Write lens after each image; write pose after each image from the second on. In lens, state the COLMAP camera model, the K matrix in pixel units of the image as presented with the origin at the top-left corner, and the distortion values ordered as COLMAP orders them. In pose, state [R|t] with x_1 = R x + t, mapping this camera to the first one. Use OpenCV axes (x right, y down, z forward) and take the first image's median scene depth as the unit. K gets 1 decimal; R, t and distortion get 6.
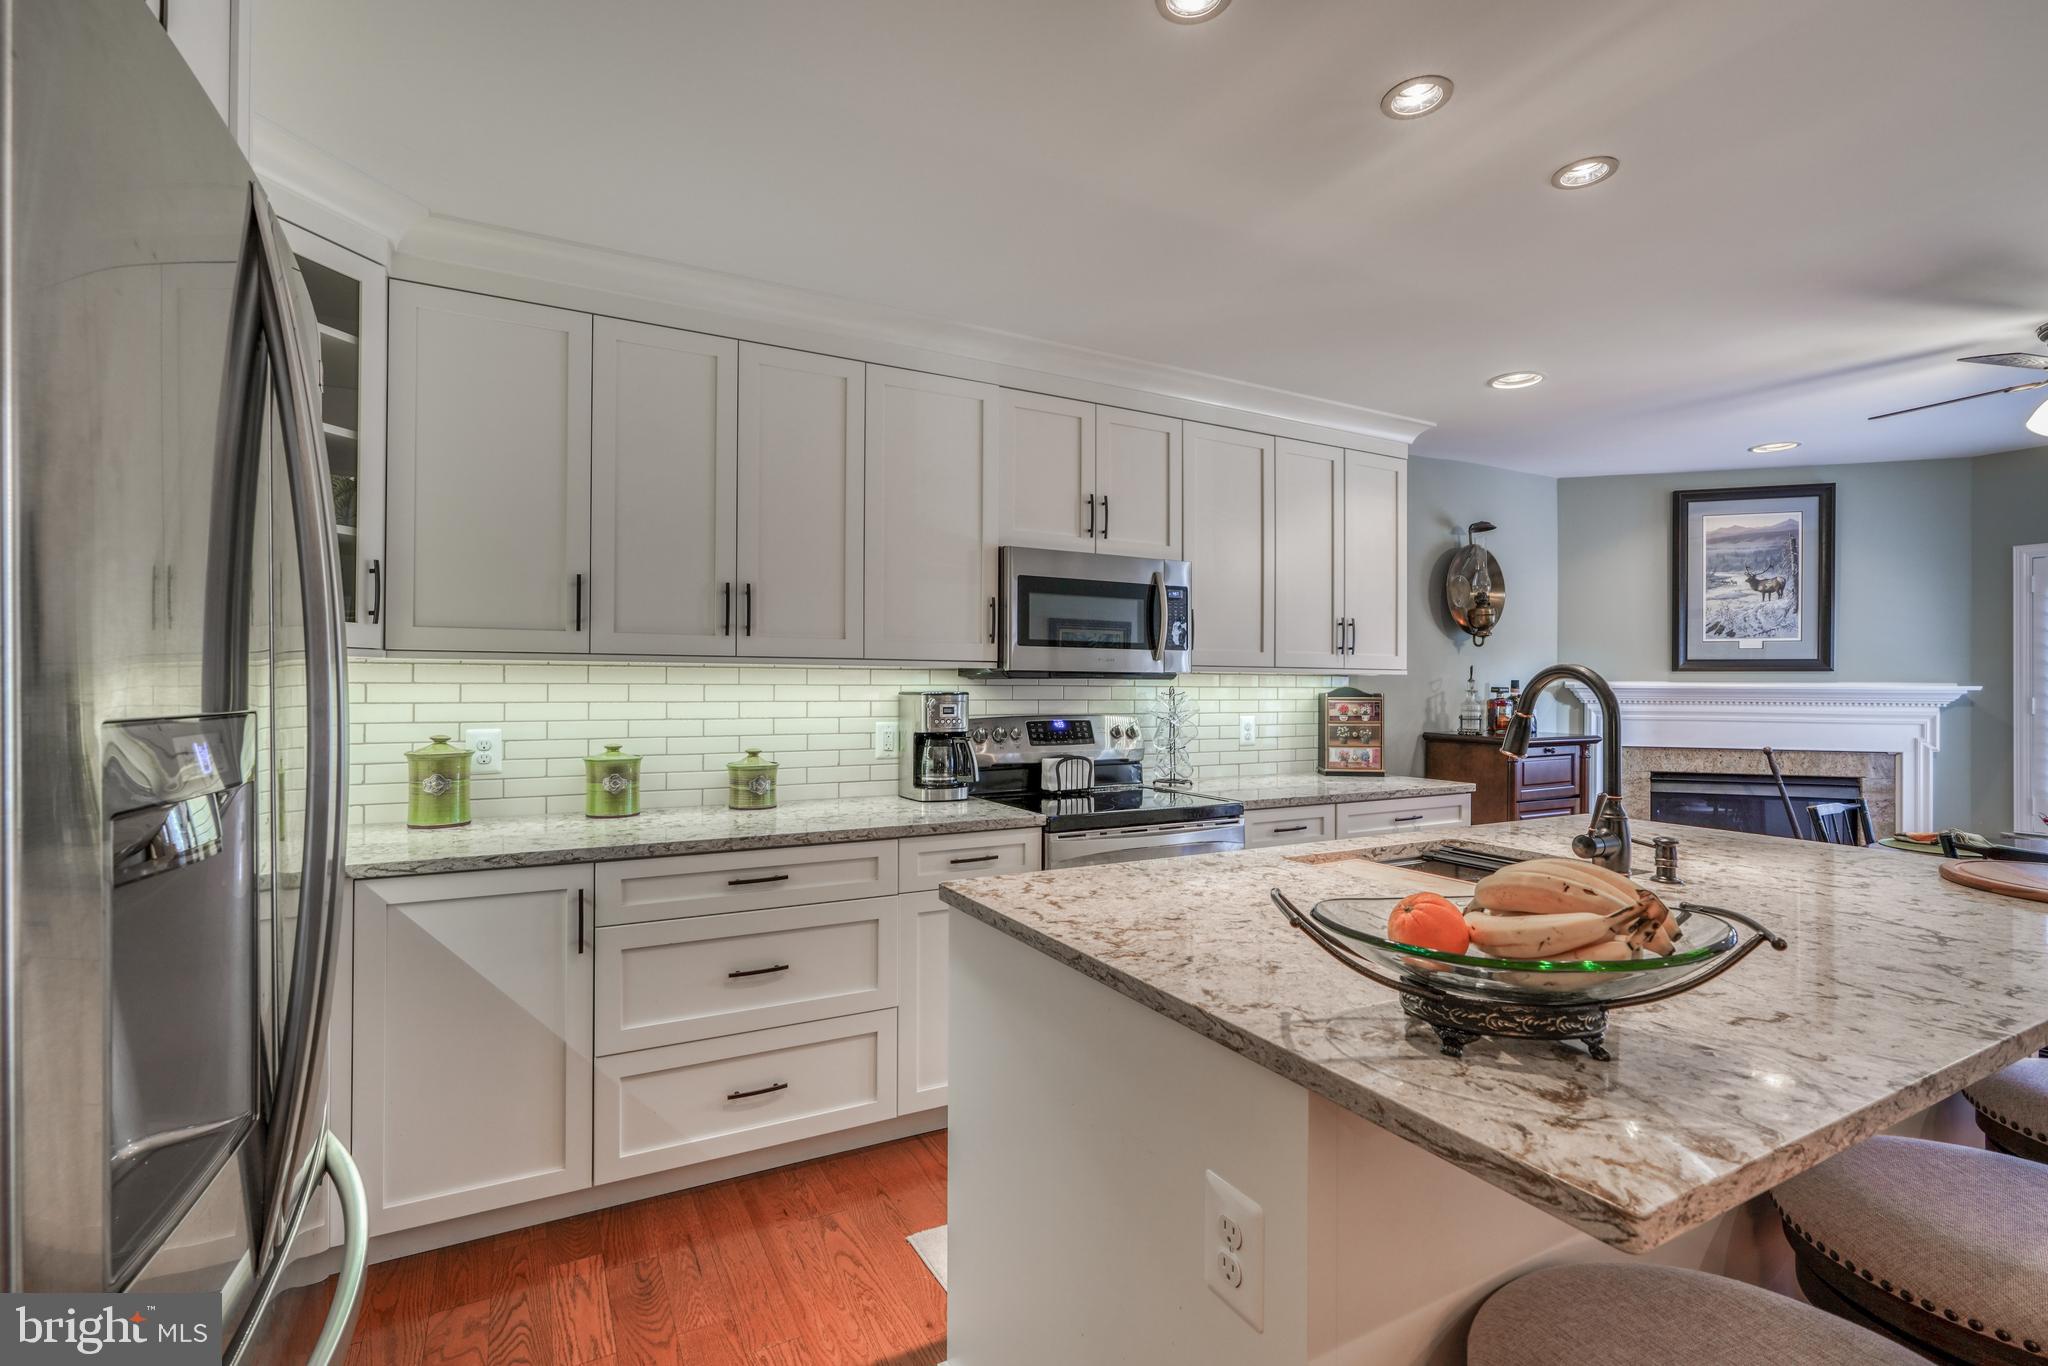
lens RADIAL K [[909.4, 0, 1014.5], [0, 909.4, 681.5], [0, 0, 1]] dist [-0.014681, 0.005247]
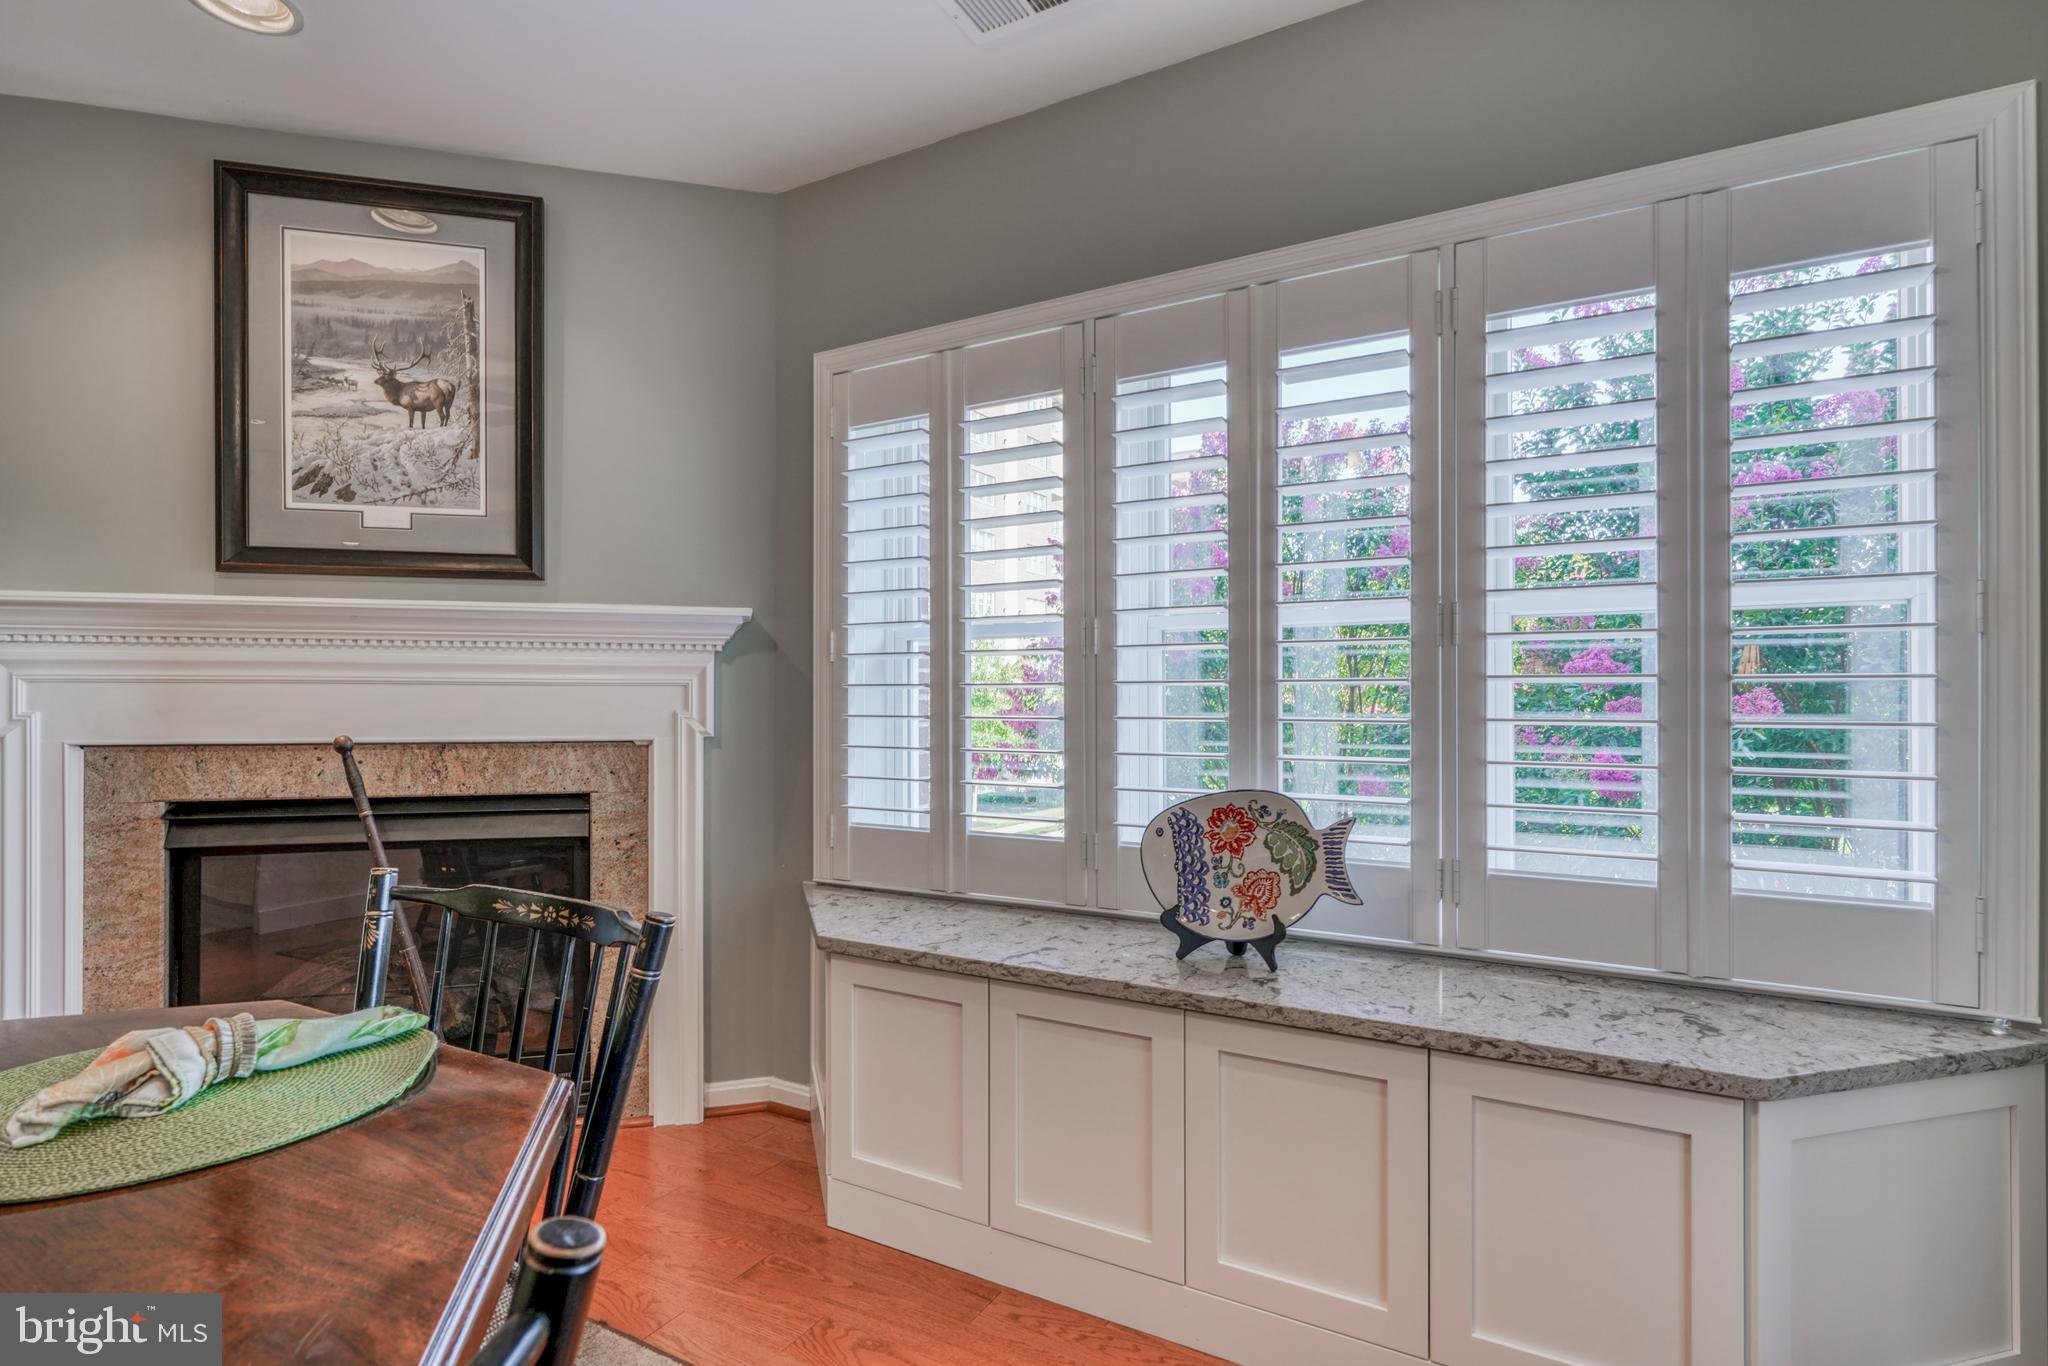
lens RADIAL K [[1009.0, 0, 1016.0], [0, 1009.0, 687.9], [0, 0, 1]] dist [-0.000367, 0.000594]
pose [[0.847278, -0.000362, 0.531150, 0.975407], [0.001715, 0.999996, -0.002054, 0.057690], [-0.531147, 0.002651, 0.847275, 0.460479]]
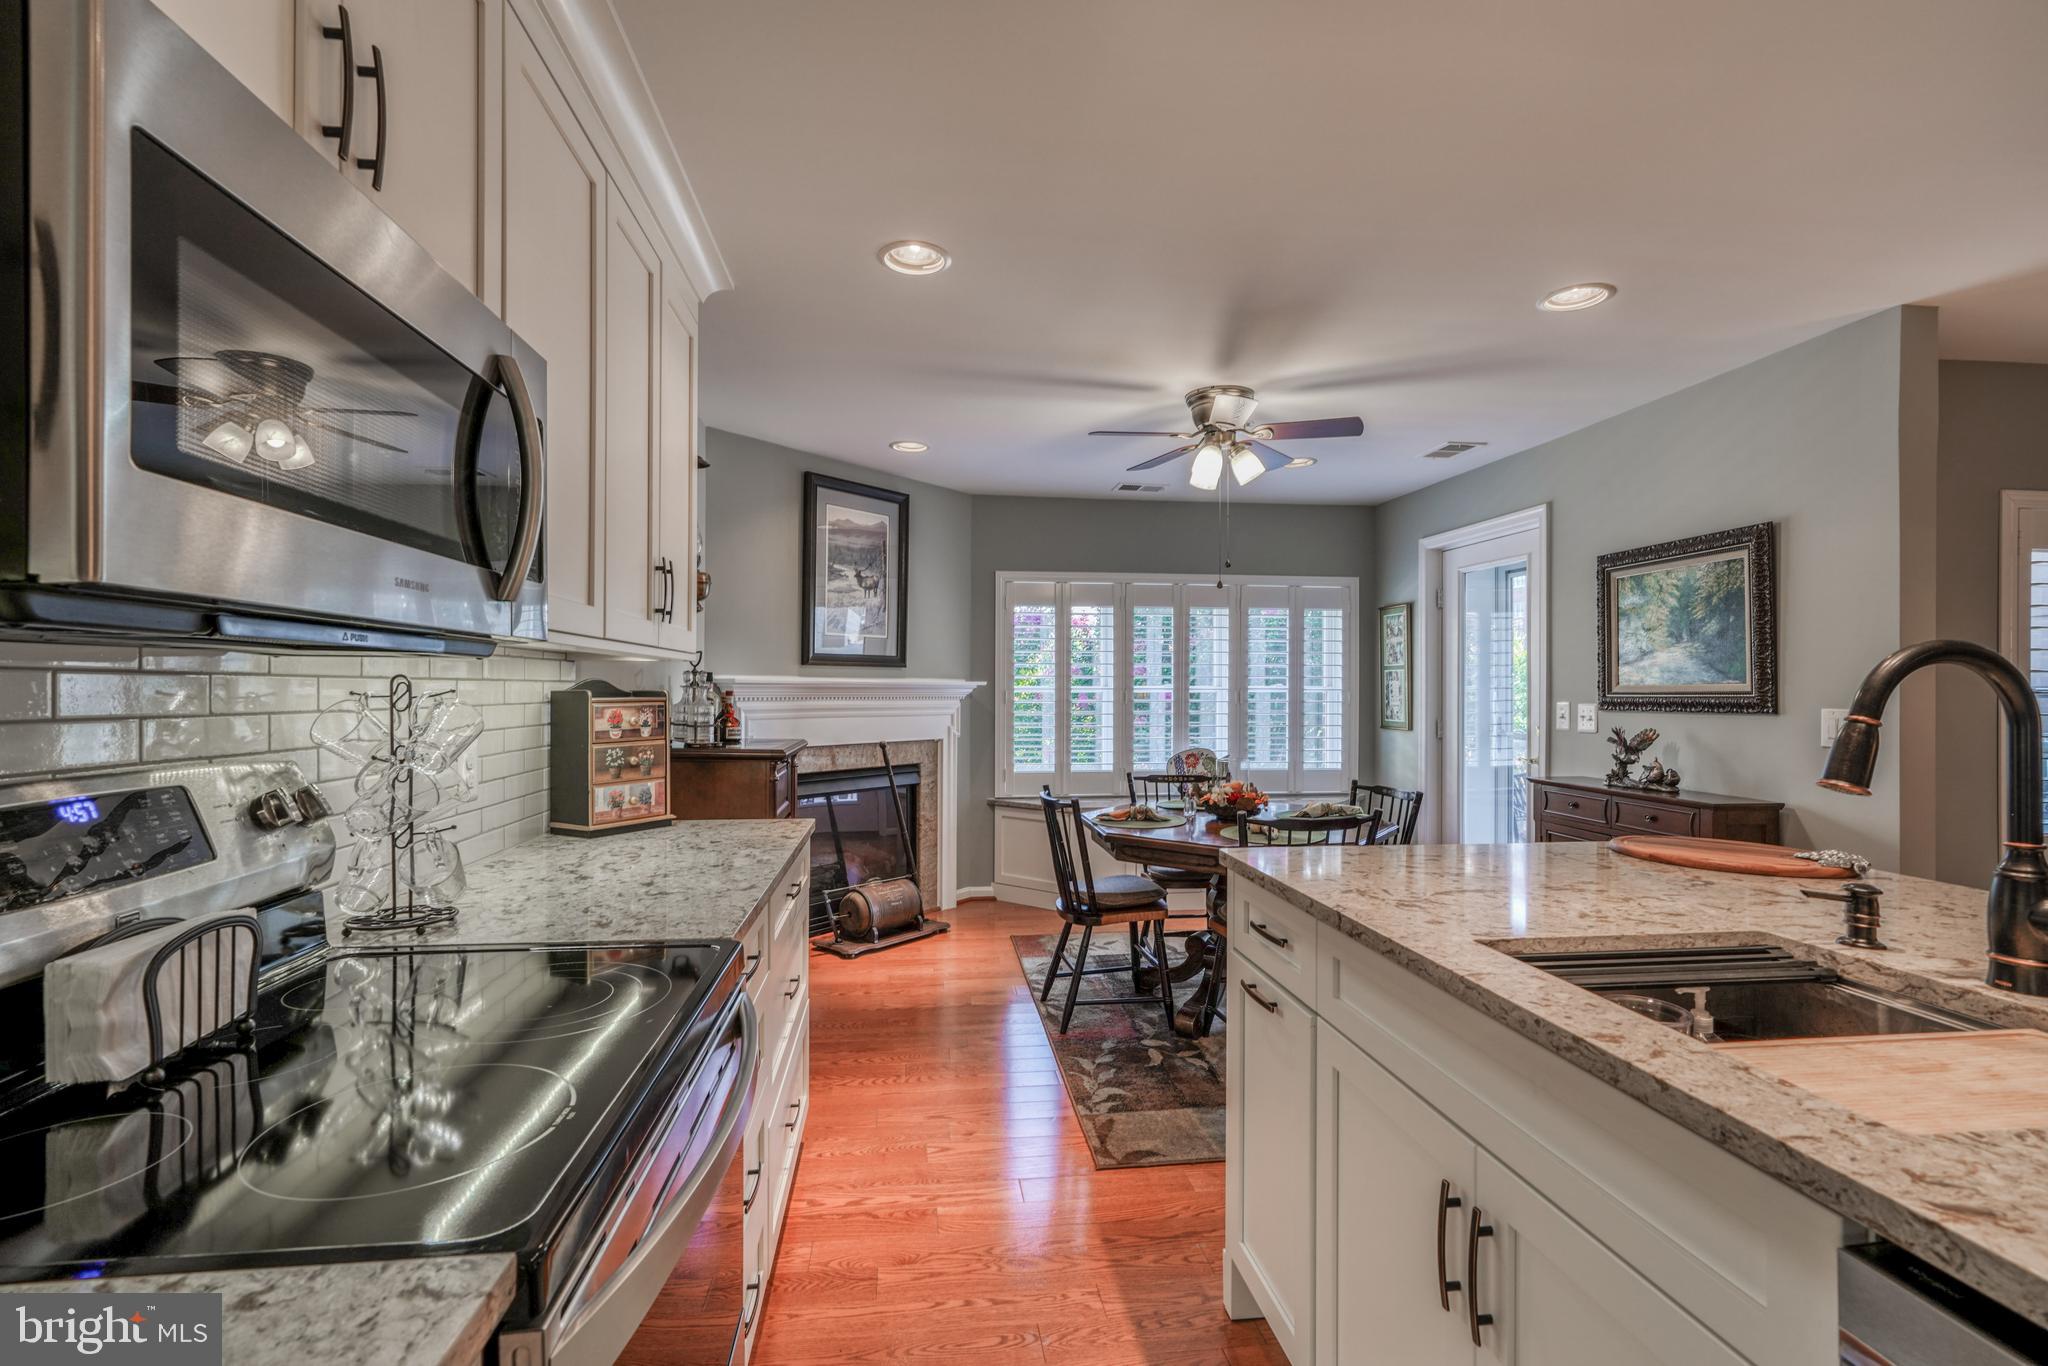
lens RADIAL K [[922.6, 0, 1018.4], [0, 922.6, 674.2], [0, 0, 1]] dist [-0.002250, 0.001518]
pose [[0.360712, 0.010350, 0.932620, -0.091597], [-0.007311, 0.999939, -0.008270, 0.005526], [-0.932648, -0.003835, 0.360766, 0.552806]]
